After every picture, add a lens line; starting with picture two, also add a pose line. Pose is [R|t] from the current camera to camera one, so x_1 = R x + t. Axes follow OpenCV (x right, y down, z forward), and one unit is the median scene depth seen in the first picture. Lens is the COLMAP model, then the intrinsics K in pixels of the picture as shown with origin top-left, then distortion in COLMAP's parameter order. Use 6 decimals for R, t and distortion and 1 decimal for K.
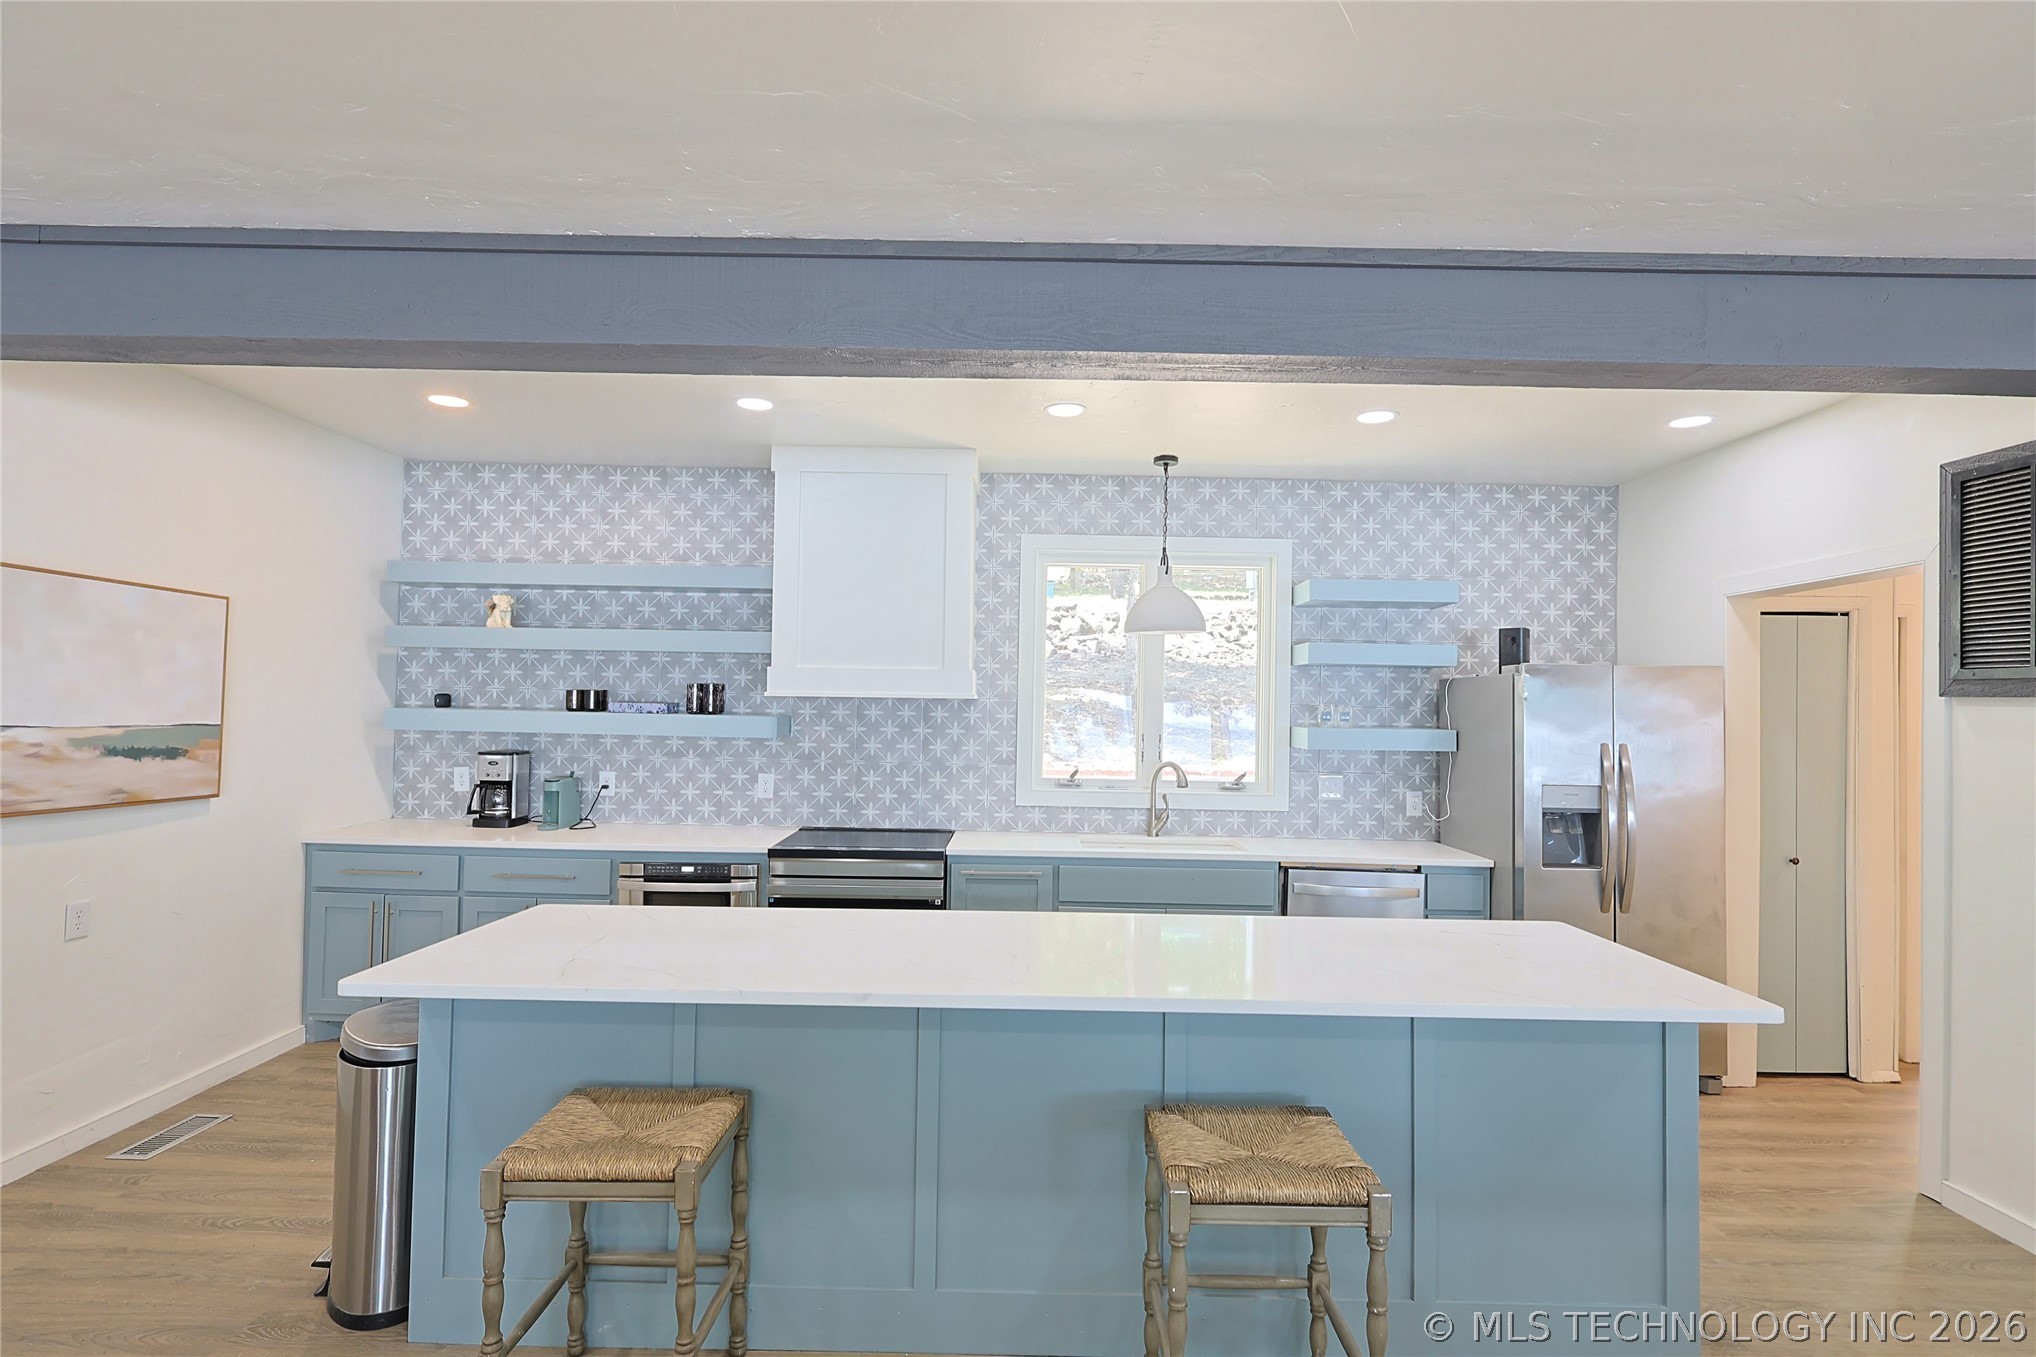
lens RADIAL K [[992.3, 0, 1018.1], [0, 992.3, 681.9], [0, 0, 1]] dist [-0.003444, 0.001403]
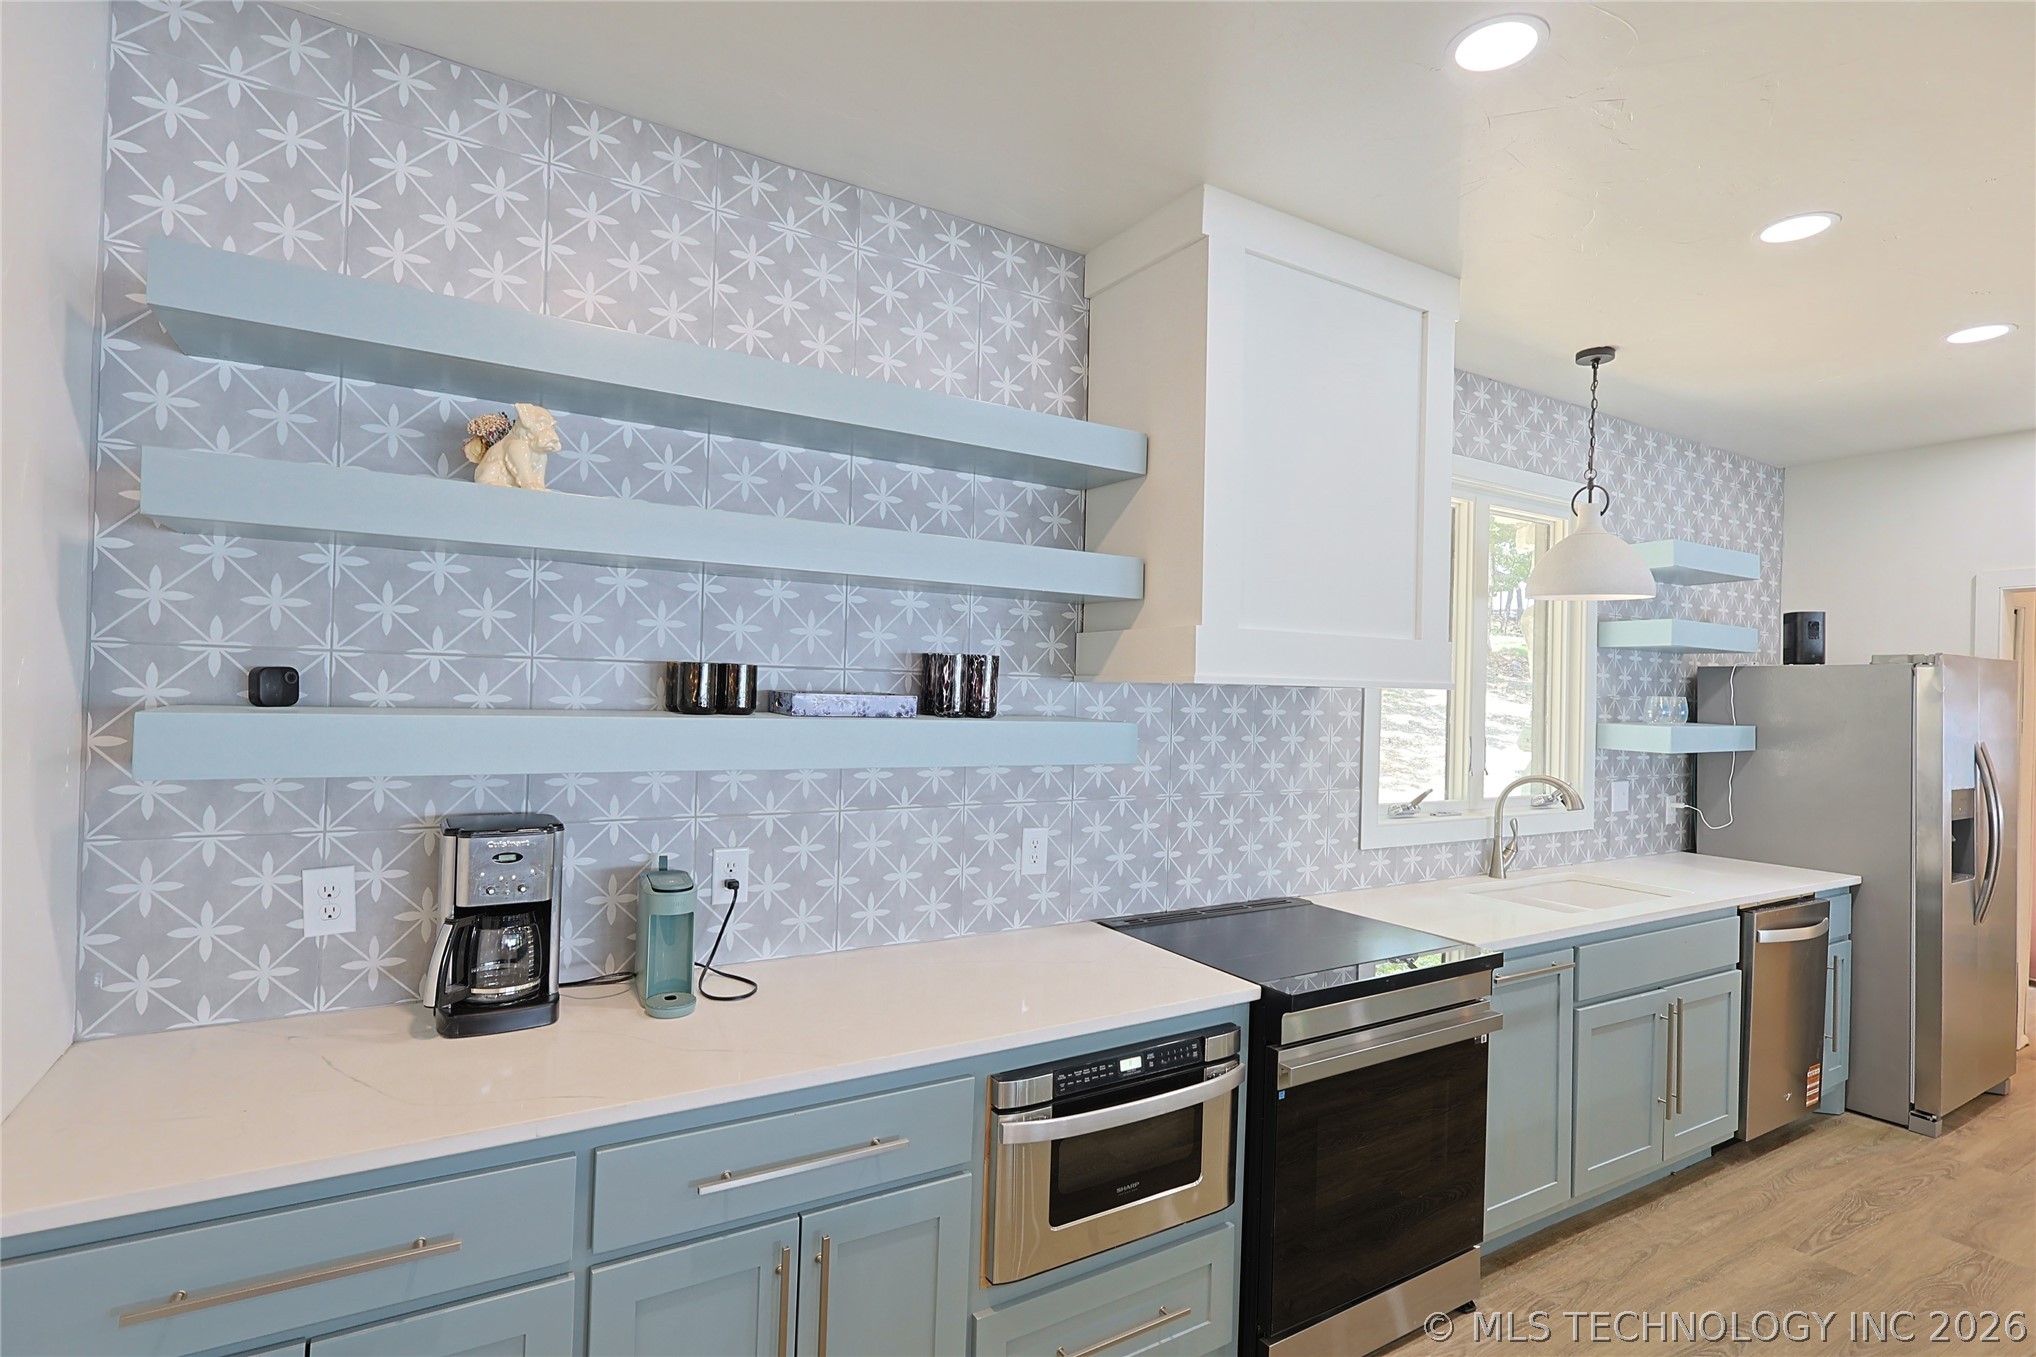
lens RADIAL K [[992.3, 0, 1018.1], [0, 992.3, 681.9], [0, 0, 1]] dist [-0.003444, 0.001403]
pose [[0.853144, 0.006525, 0.521635, -0.535926], [-0.021464, 0.999514, 0.022603, 0.003642], [-0.521234, -0.030480, 0.852869, 0.560142]]
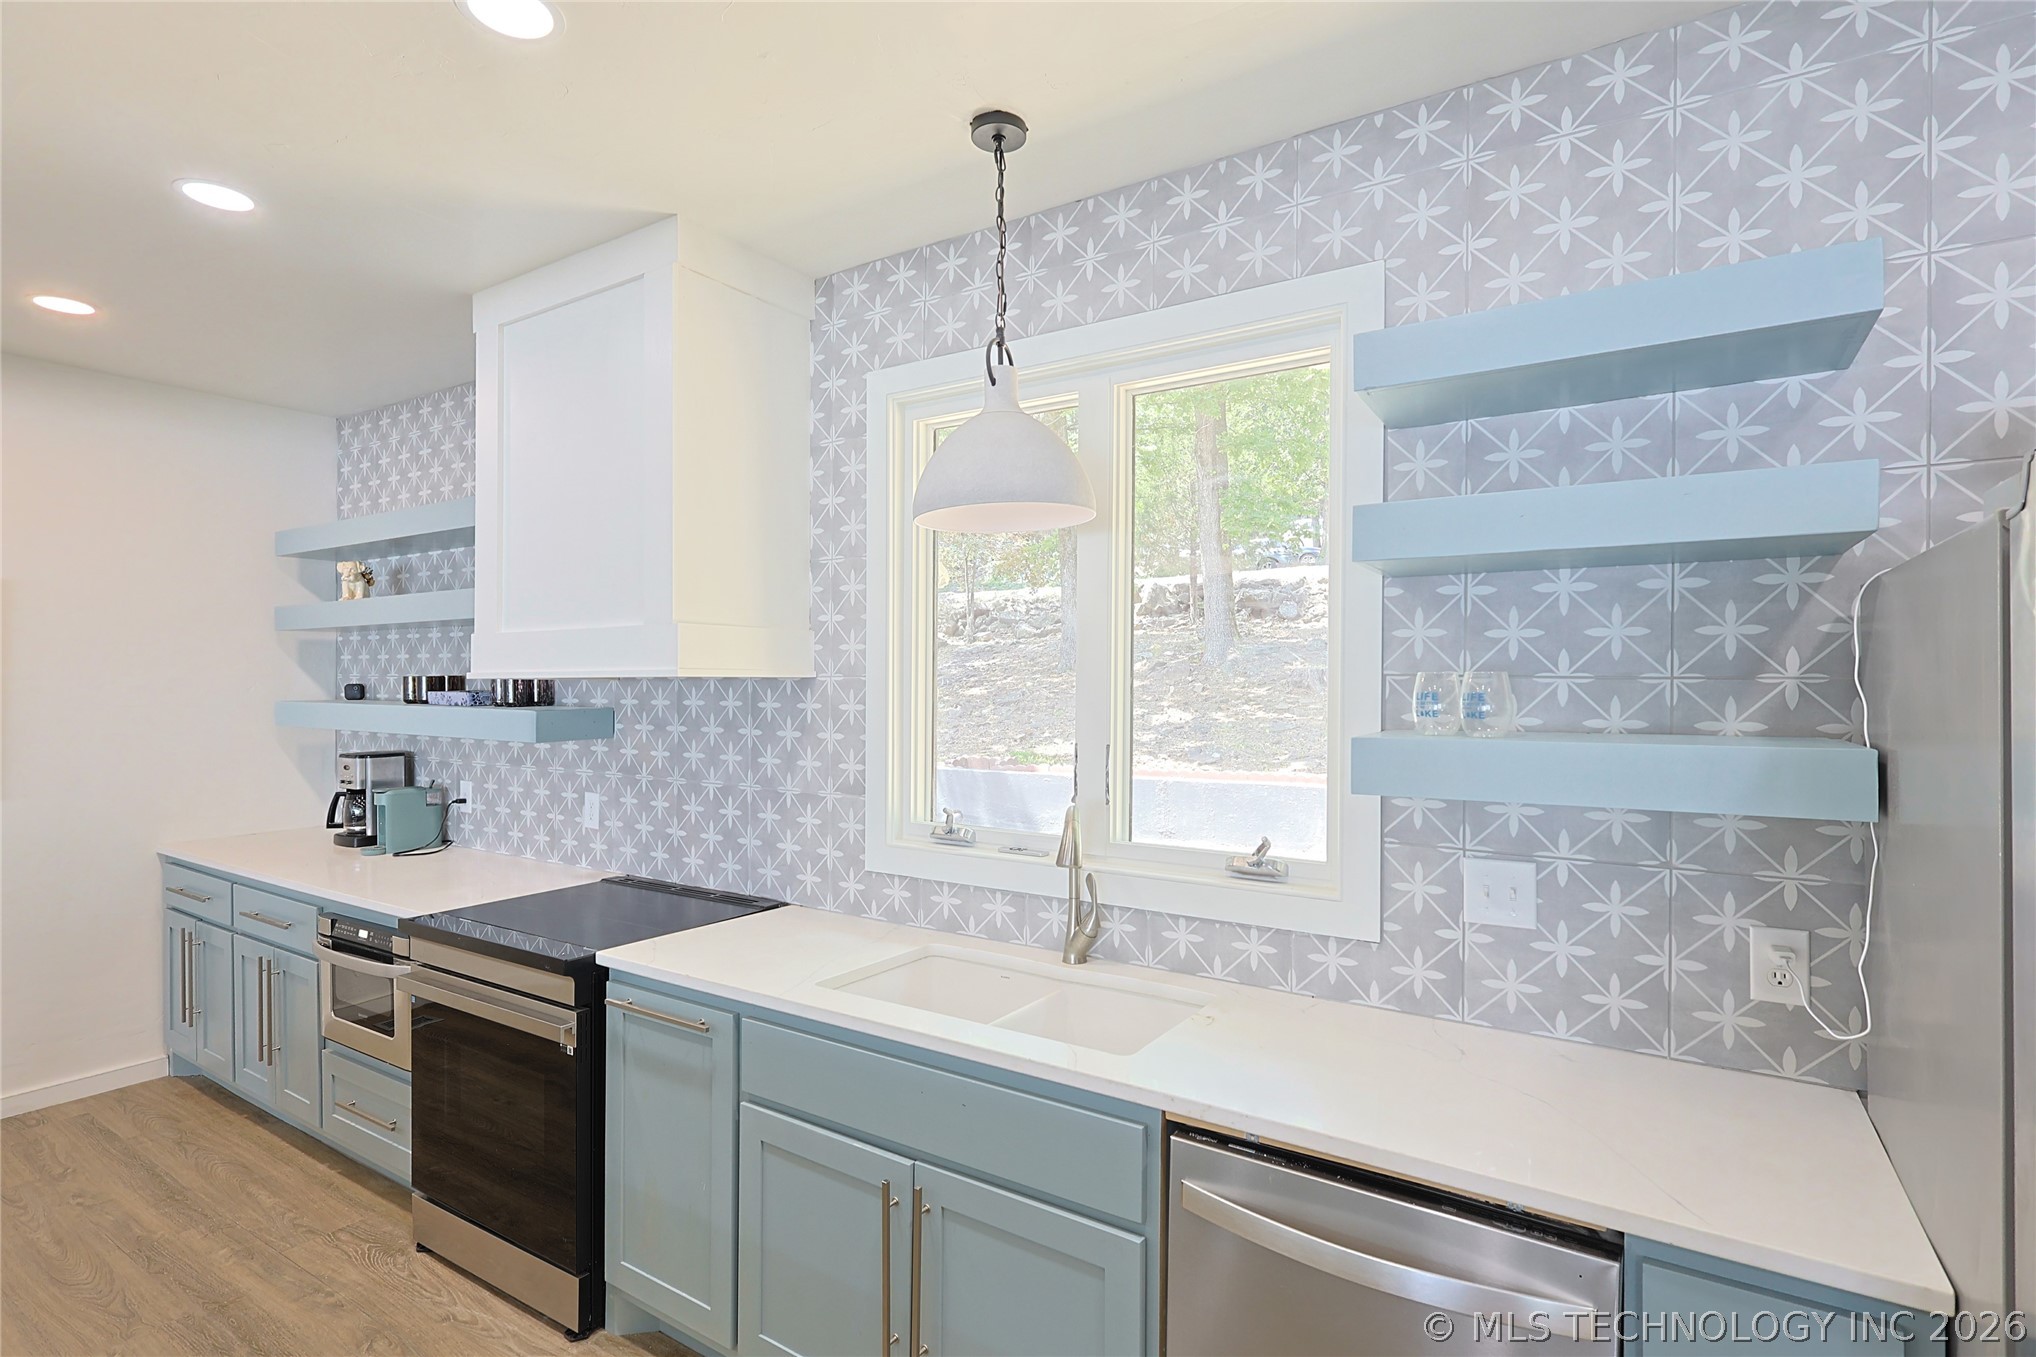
lens RADIAL K [[992.3, 0, 1018.1], [0, 992.3, 681.9], [0, 0, 1]] dist [-0.003444, 0.001403]
pose [[0.841480, -0.018048, -0.539987, 0.364602], [0.024342, 0.999693, 0.004520, 0.020054], [0.539740, -0.016947, 0.841661, 0.584065]]
